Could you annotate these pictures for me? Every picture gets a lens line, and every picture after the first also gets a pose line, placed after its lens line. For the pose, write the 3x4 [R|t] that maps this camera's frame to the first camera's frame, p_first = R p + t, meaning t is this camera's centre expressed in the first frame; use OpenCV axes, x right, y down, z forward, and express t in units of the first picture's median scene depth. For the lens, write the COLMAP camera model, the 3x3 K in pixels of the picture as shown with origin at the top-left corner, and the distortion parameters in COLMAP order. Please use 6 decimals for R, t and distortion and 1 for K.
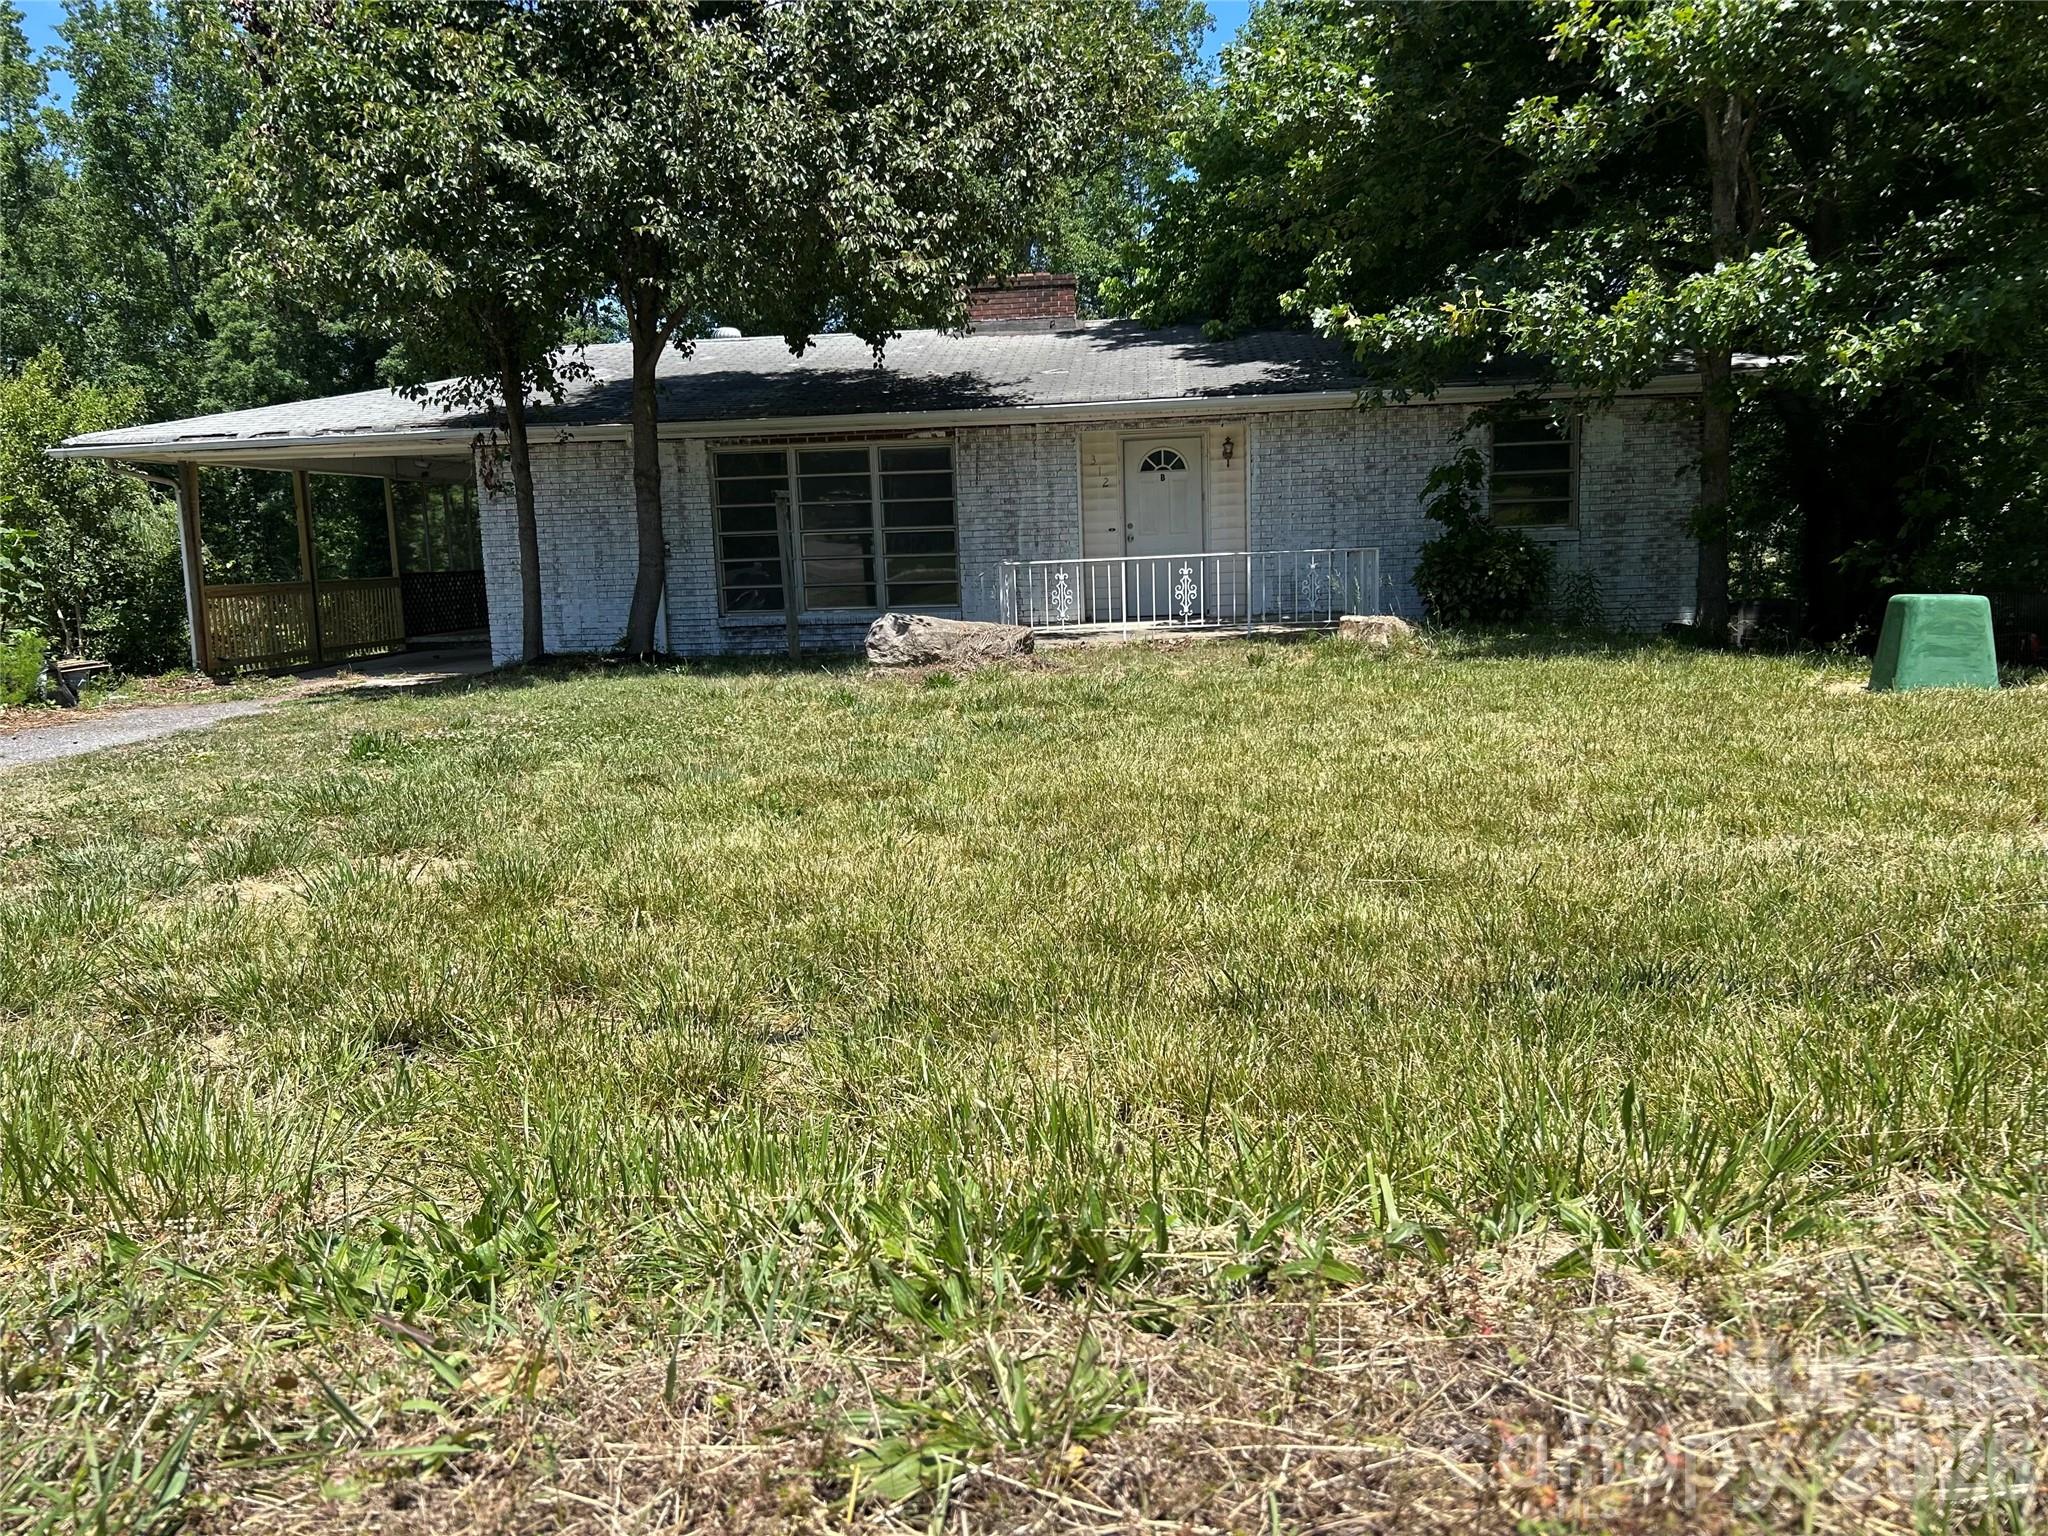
lens RADIAL K [[1532.4, 0, 1024.0], [0, 1532.4, 768.0], [0, 0, 1]] dist [0.073867, -0.100045]
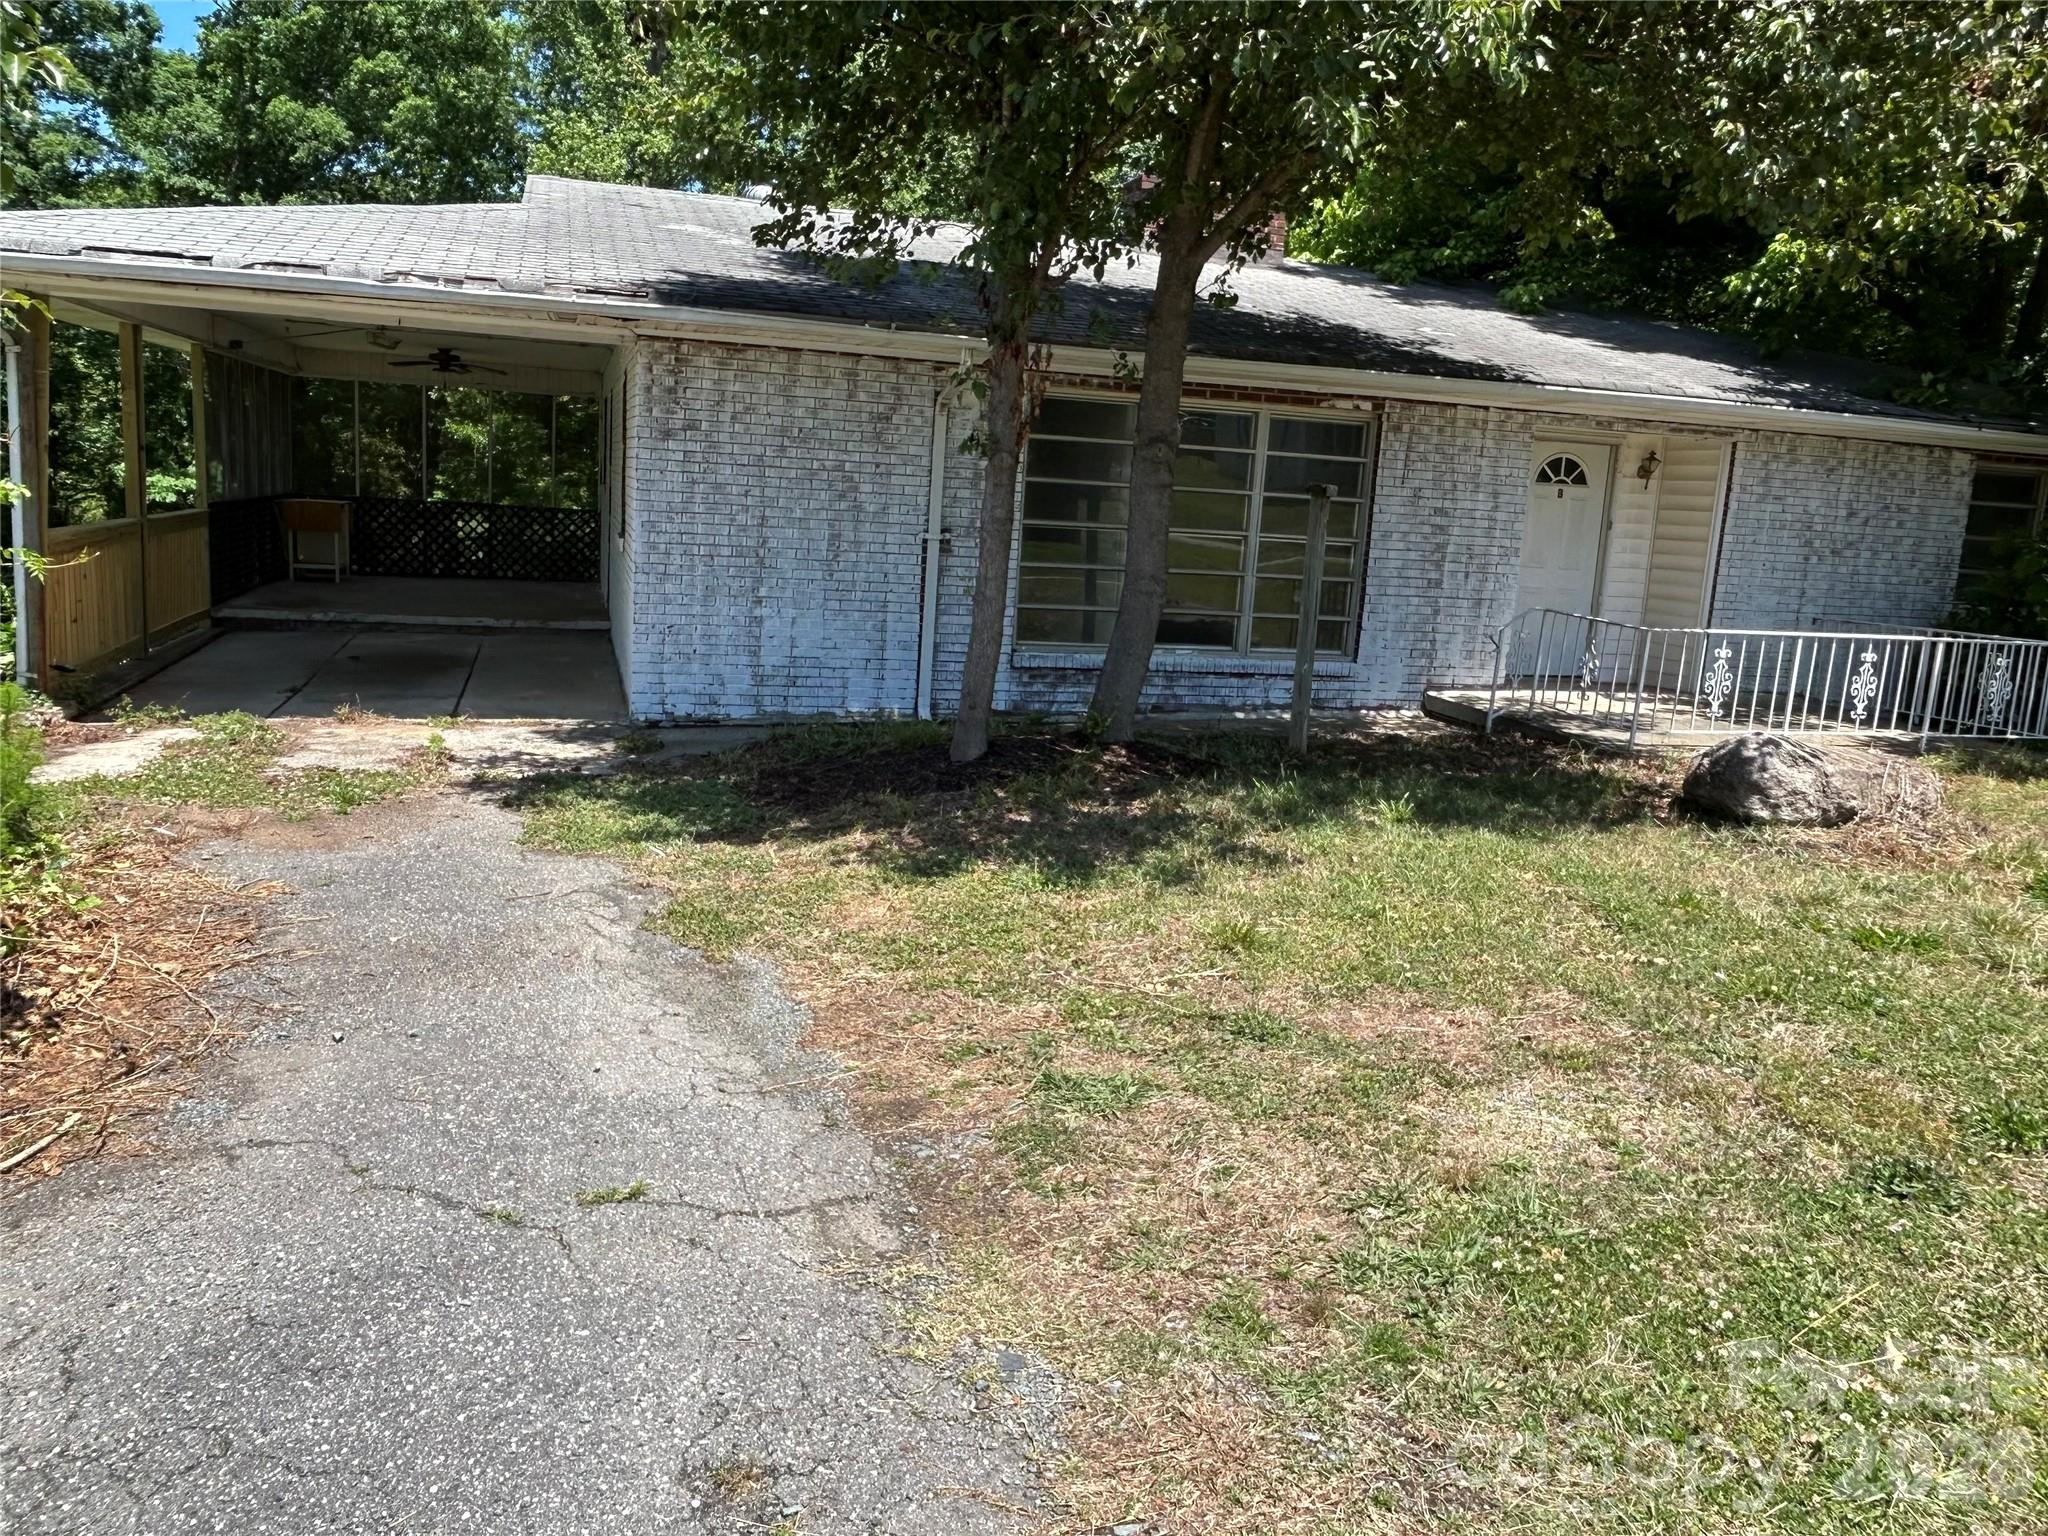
lens RADIAL K [[1546.6, 0, 1031.8], [0, 1546.6, 773.0], [0, 0, 1]] dist [0.013141, -0.023604]
pose [[0.923204, 0.022237, 0.383665, -0.456180], [-0.038671, 0.998633, 0.035173, -0.073788], [-0.382359, -0.047309, 0.922802, 0.419798]]
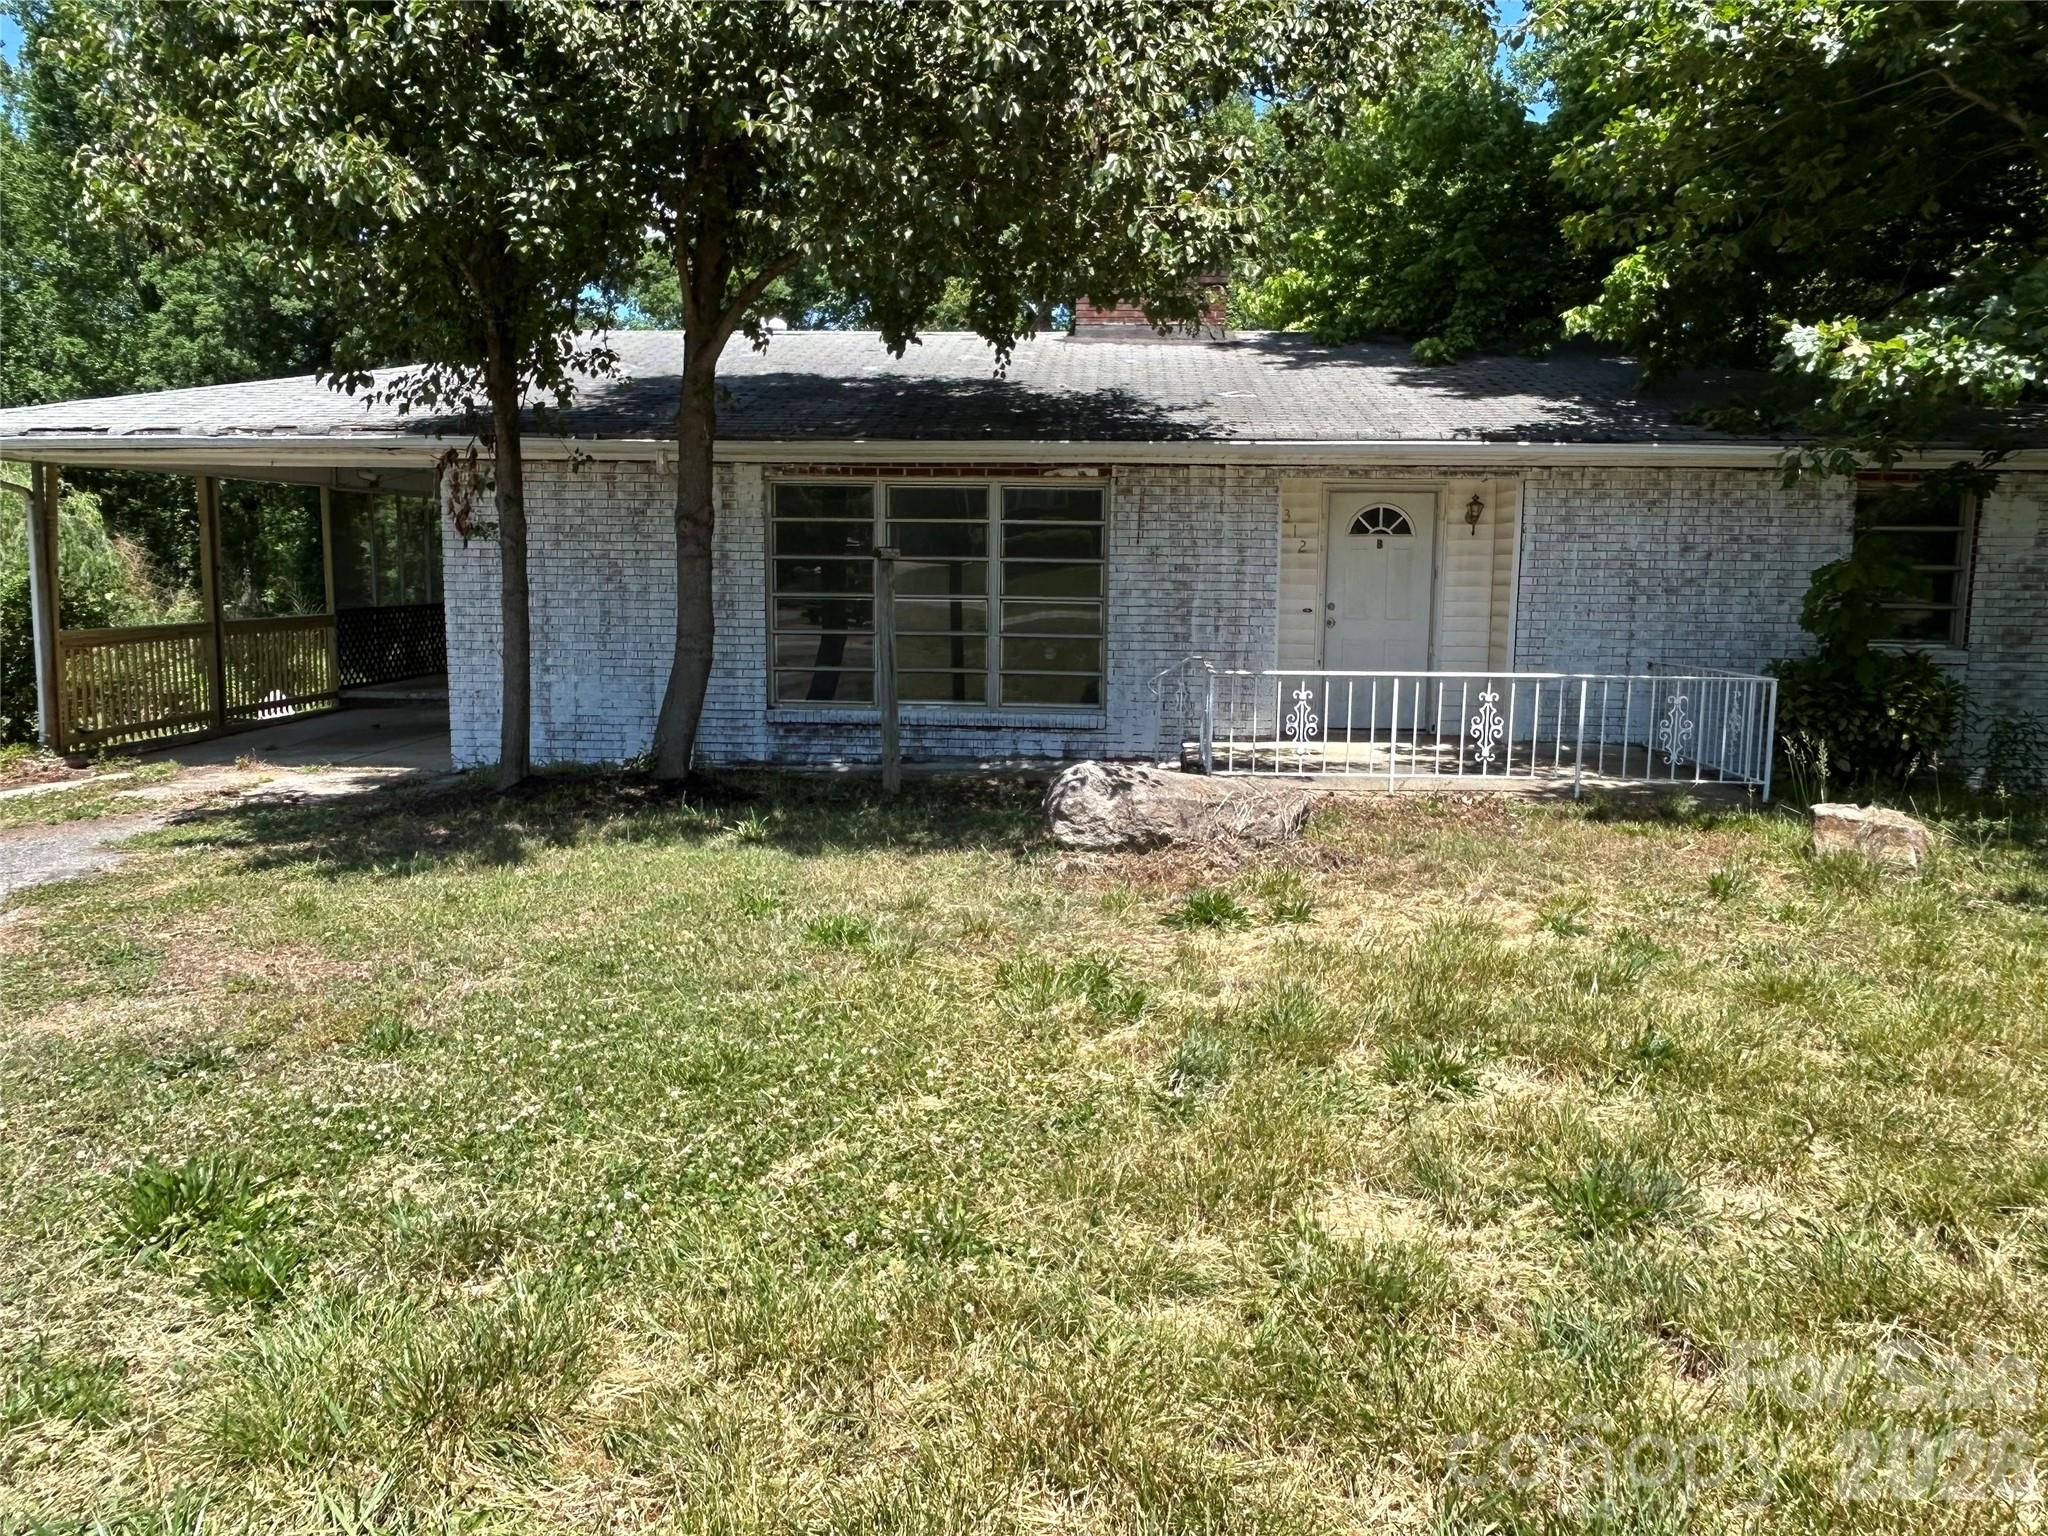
lens RADIAL K [[1546.6, 0, 1031.8], [0, 1546.6, 773.0], [0, 0, 1]] dist [0.013141, -0.023604]
pose [[0.998545, 0.041762, 0.034108, -0.102287], [-0.041477, 0.999099, -0.009031, -0.069428], [-0.034454, 0.007603, 0.999377, 0.280203]]
